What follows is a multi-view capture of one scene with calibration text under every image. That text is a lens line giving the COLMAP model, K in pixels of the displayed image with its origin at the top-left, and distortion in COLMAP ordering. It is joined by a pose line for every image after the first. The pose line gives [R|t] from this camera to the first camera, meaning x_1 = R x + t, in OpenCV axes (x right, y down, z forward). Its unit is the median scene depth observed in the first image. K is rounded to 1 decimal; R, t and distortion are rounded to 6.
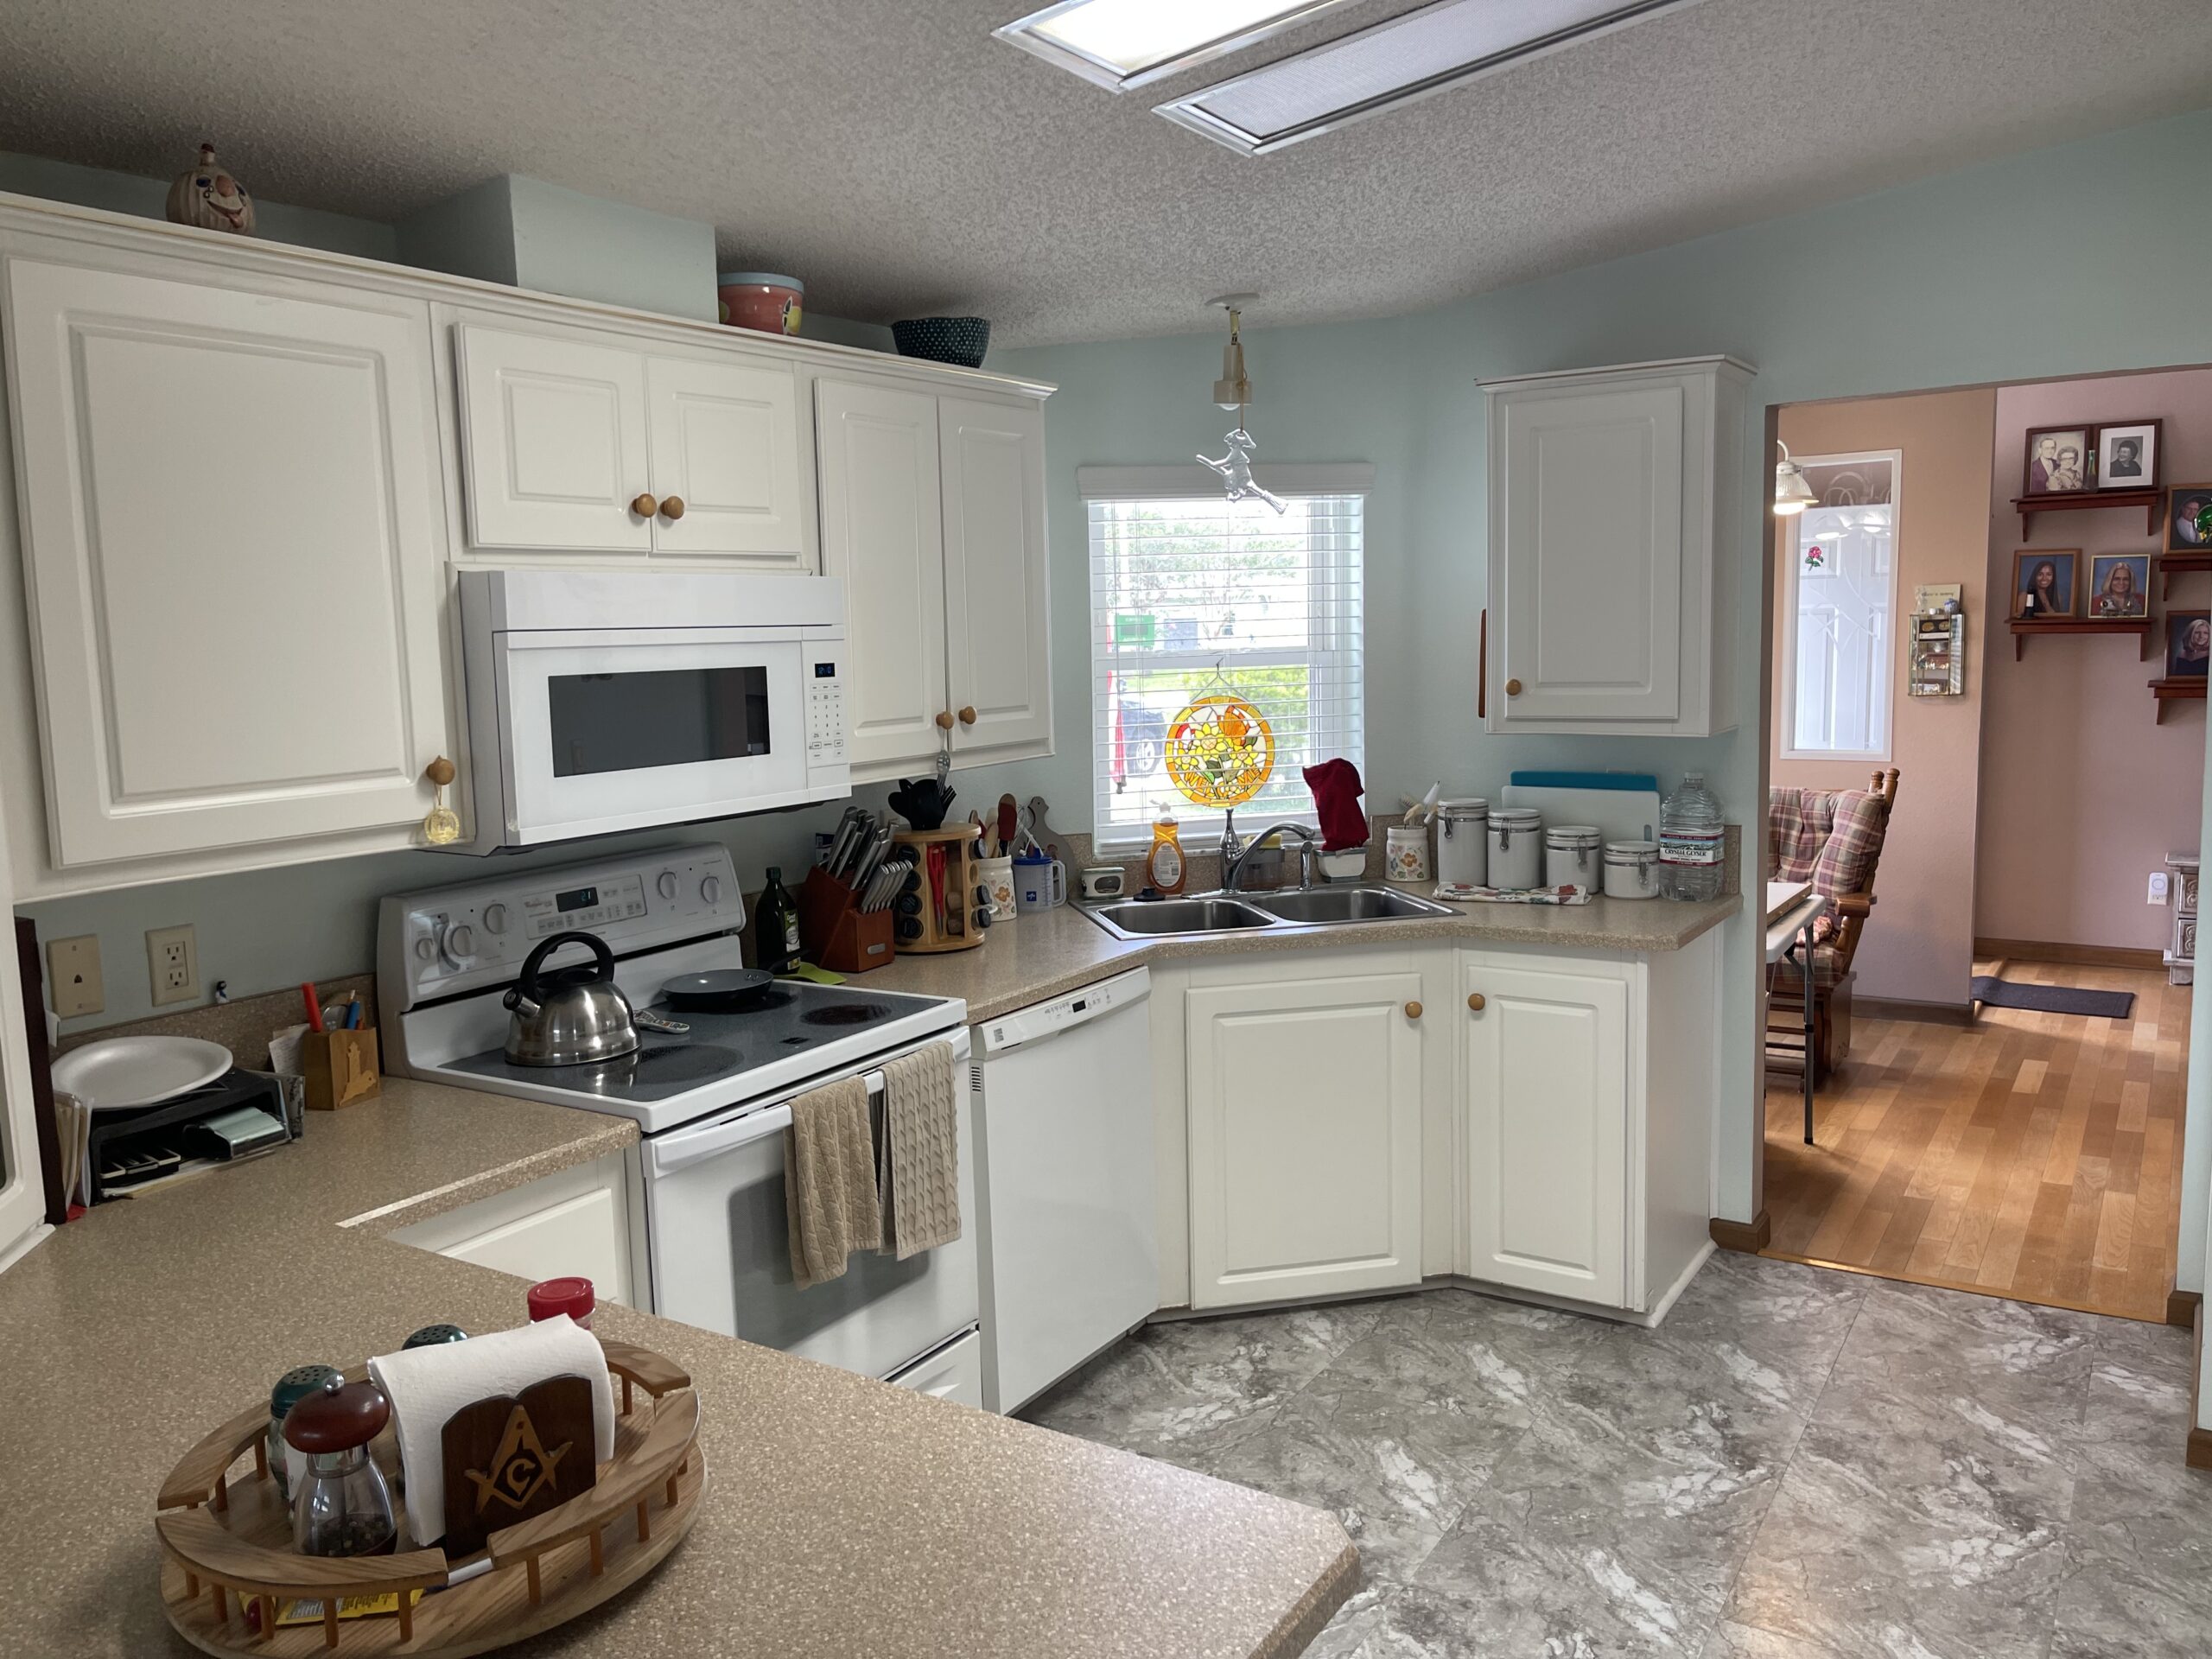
lens RADIAL K [[1657.0, 0, 1099.5], [0, 1657.0, 819.4], [0, 0, 1]] dist [0.081071, -0.121052]
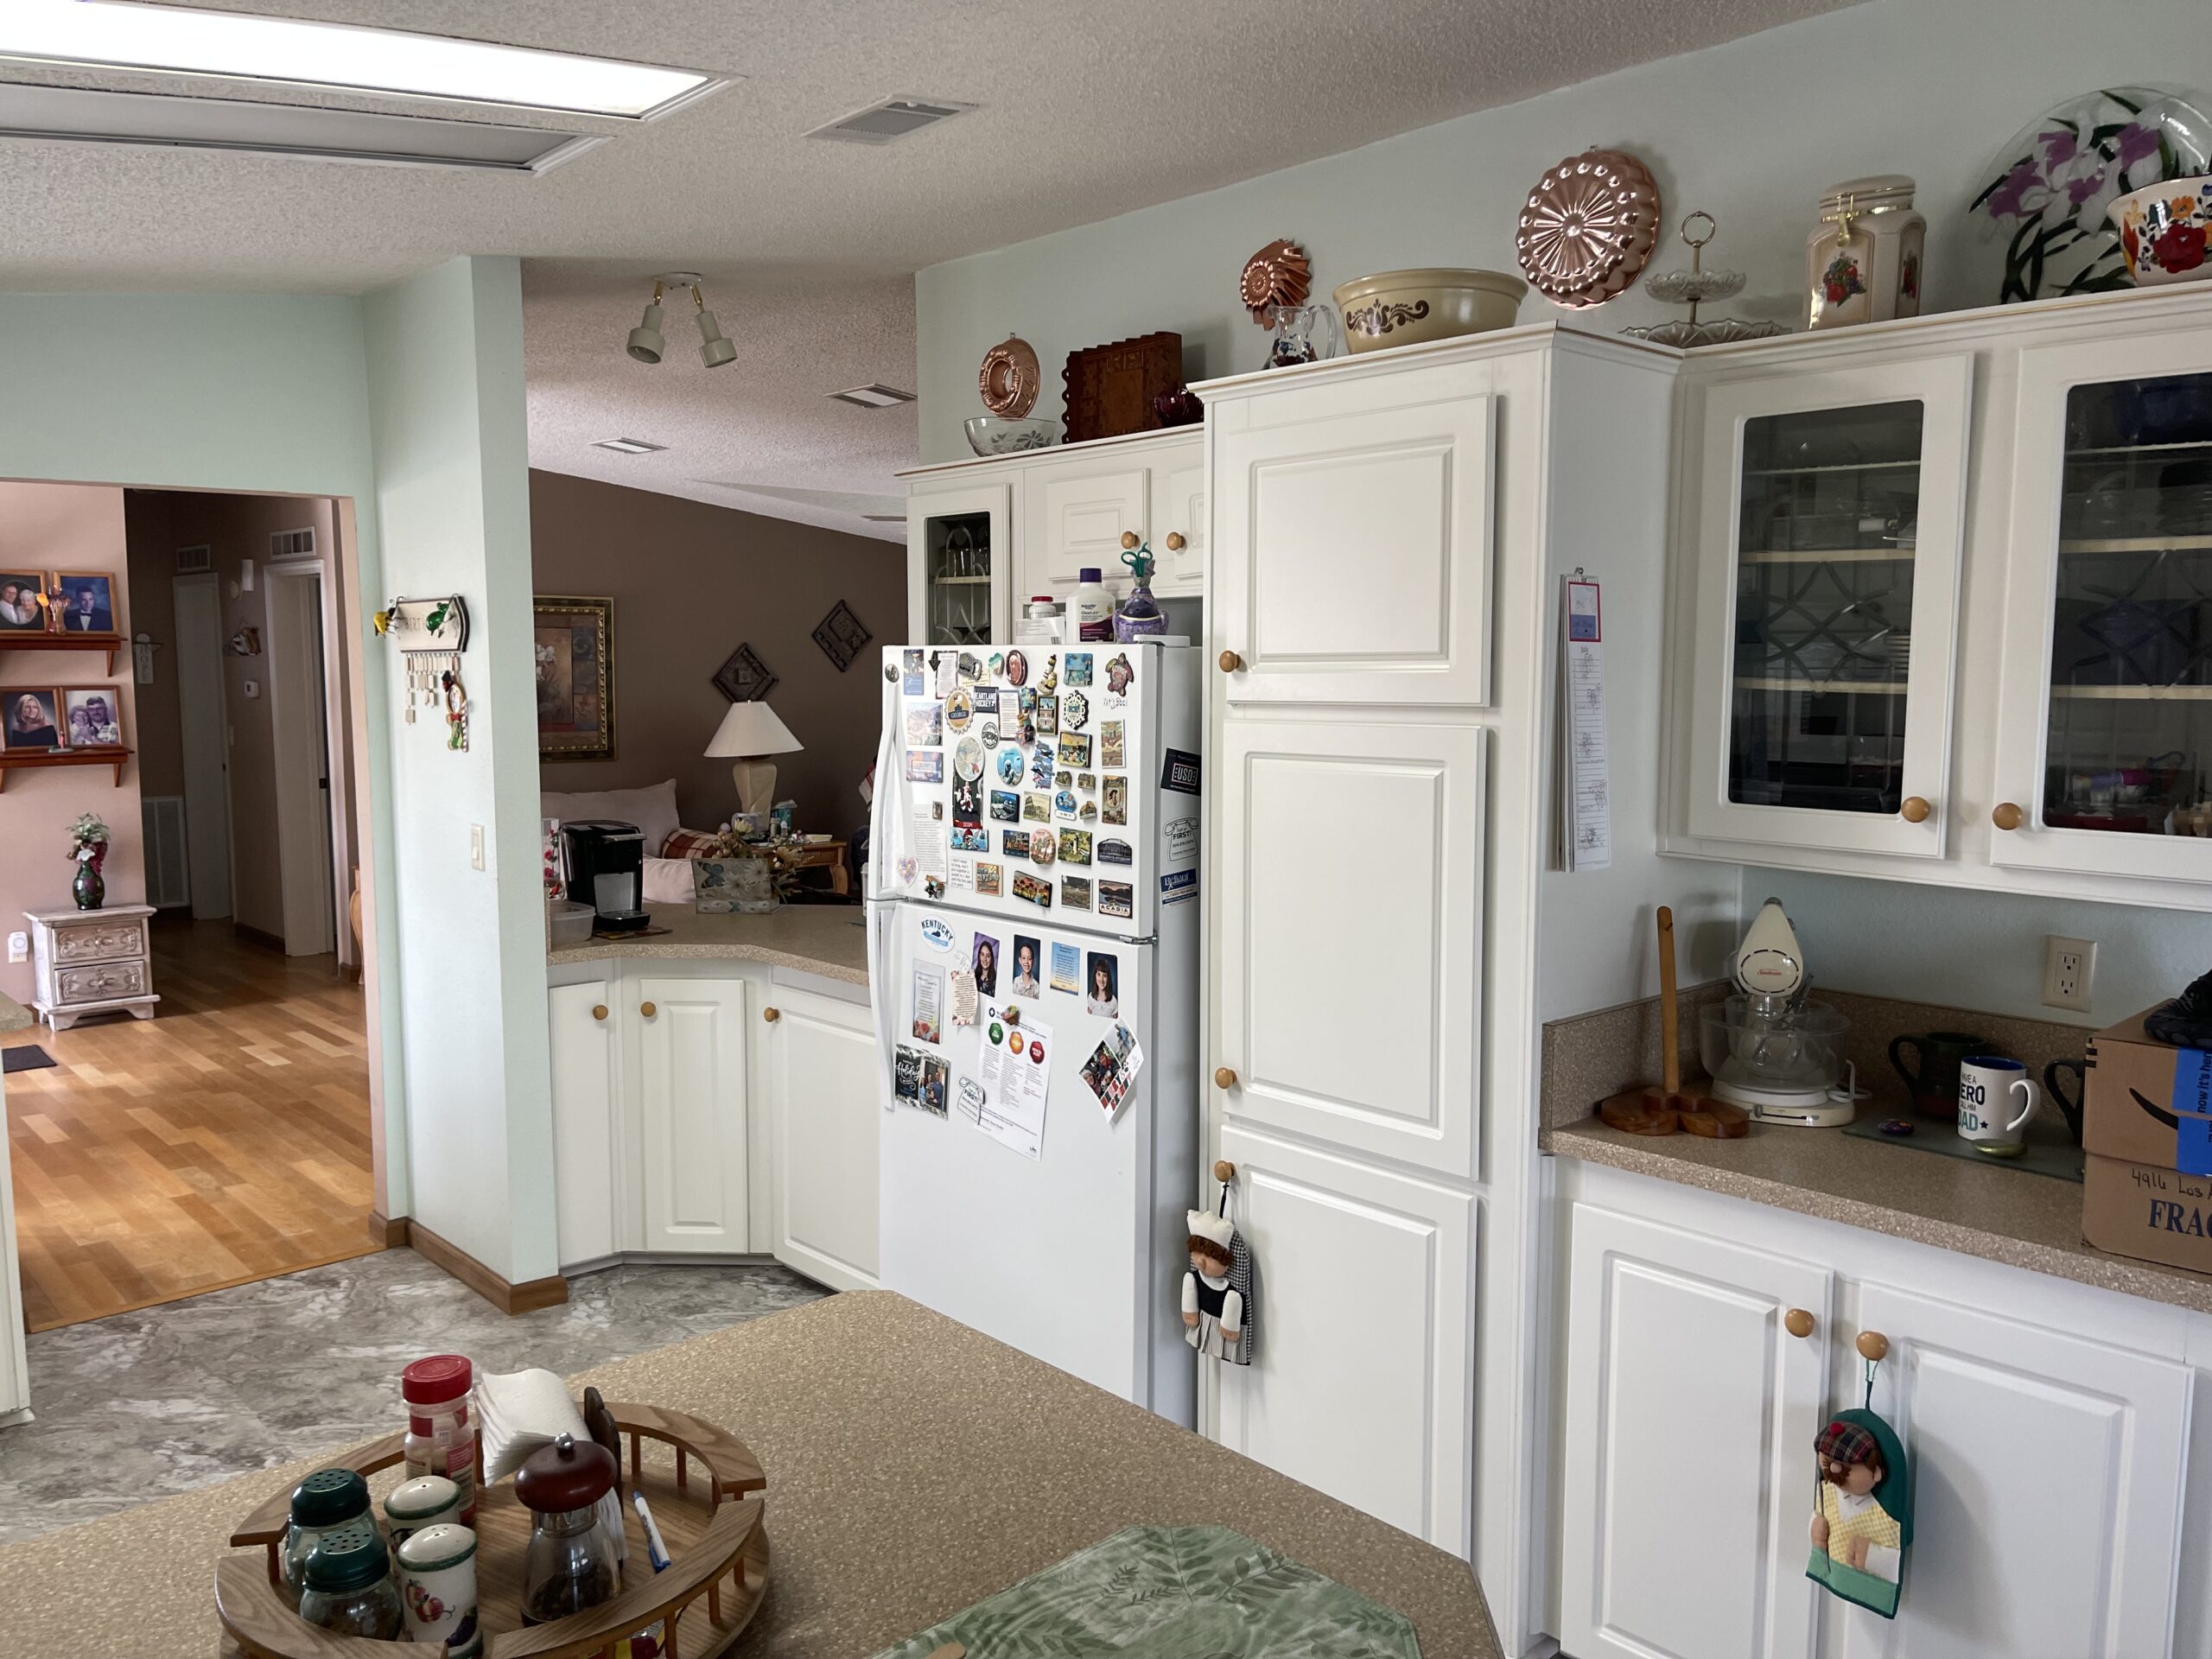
lens RADIAL K [[1657.0, 0, 1099.5], [0, 1657.0, 819.4], [0, 0, 1]] dist [0.081071, -0.121052]
pose [[0.236553, -0.062619, 0.969599, -0.366687], [0.107313, 0.993500, 0.037981, -0.009502], [-0.965674, 0.095066, 0.241735, 0.117699]]
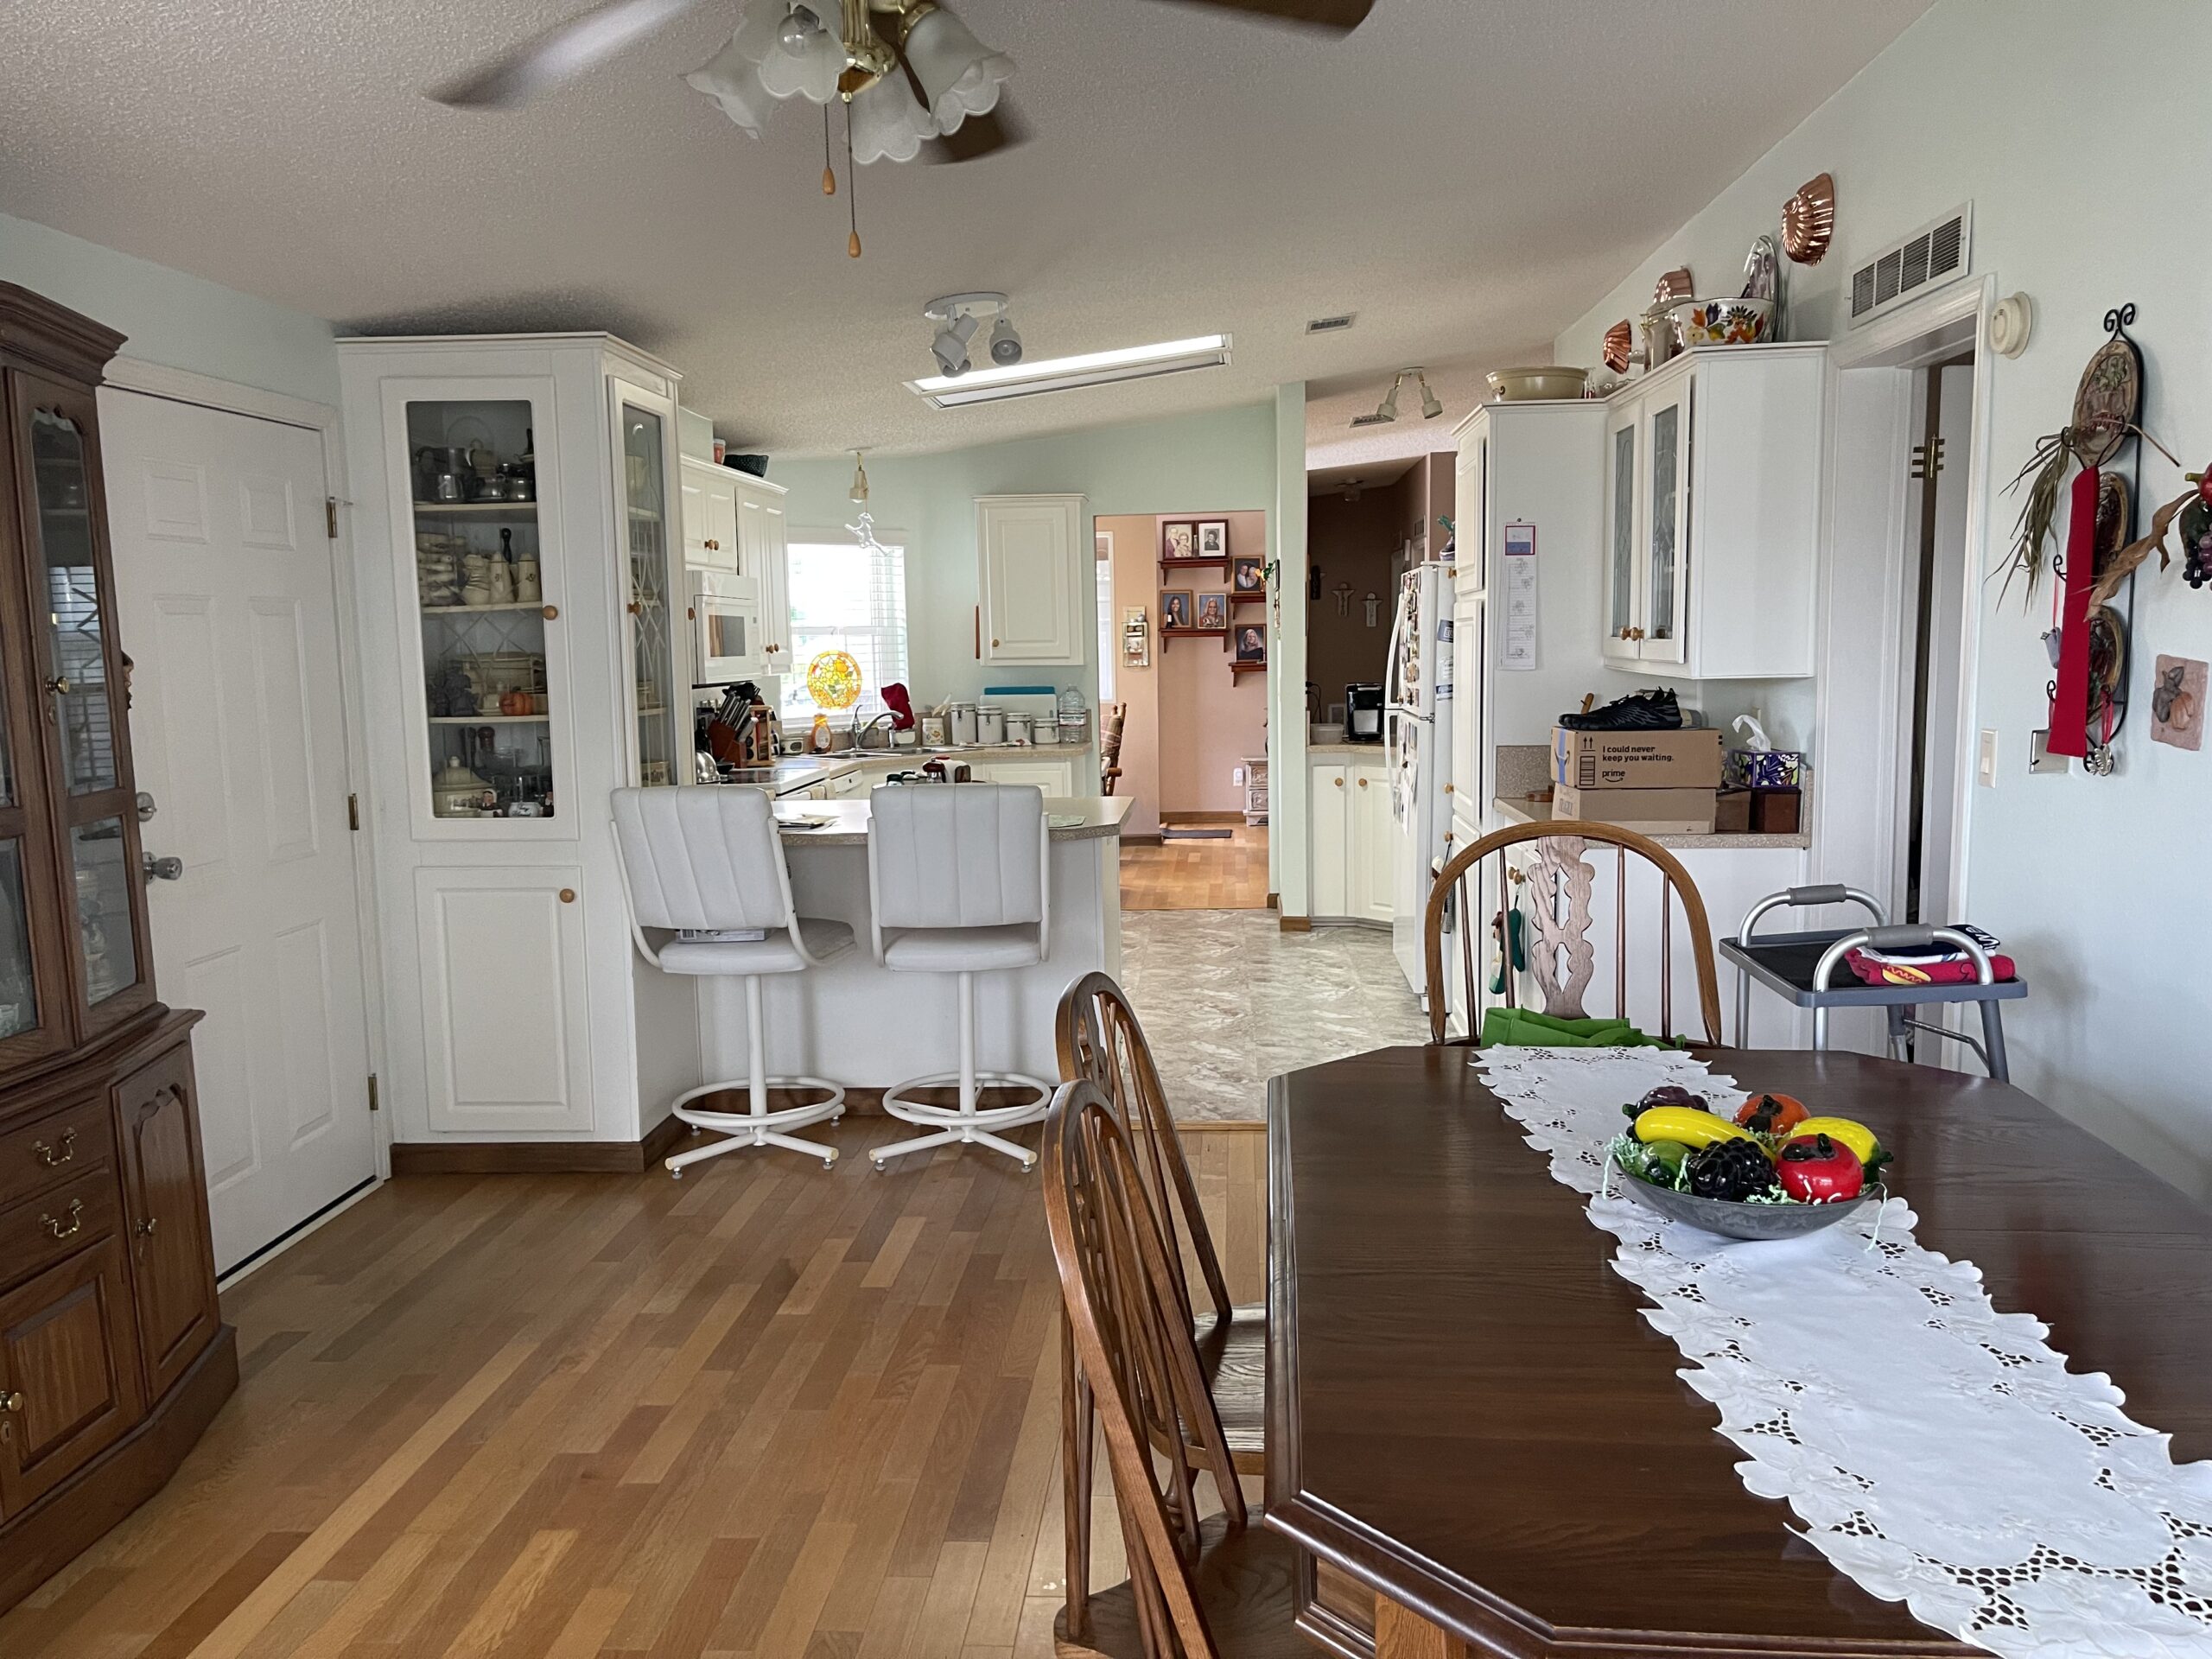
lens RADIAL K [[1657.0, 0, 1099.5], [0, 1657.0, 819.4], [0, 0, 1]] dist [0.081071, -0.121052]
pose [[0.874757, -0.040301, 0.482884, -0.588272], [0.050914, 0.998664, -0.008885, 0.150792], [-0.481880, 0.032358, 0.875639, -0.793961]]
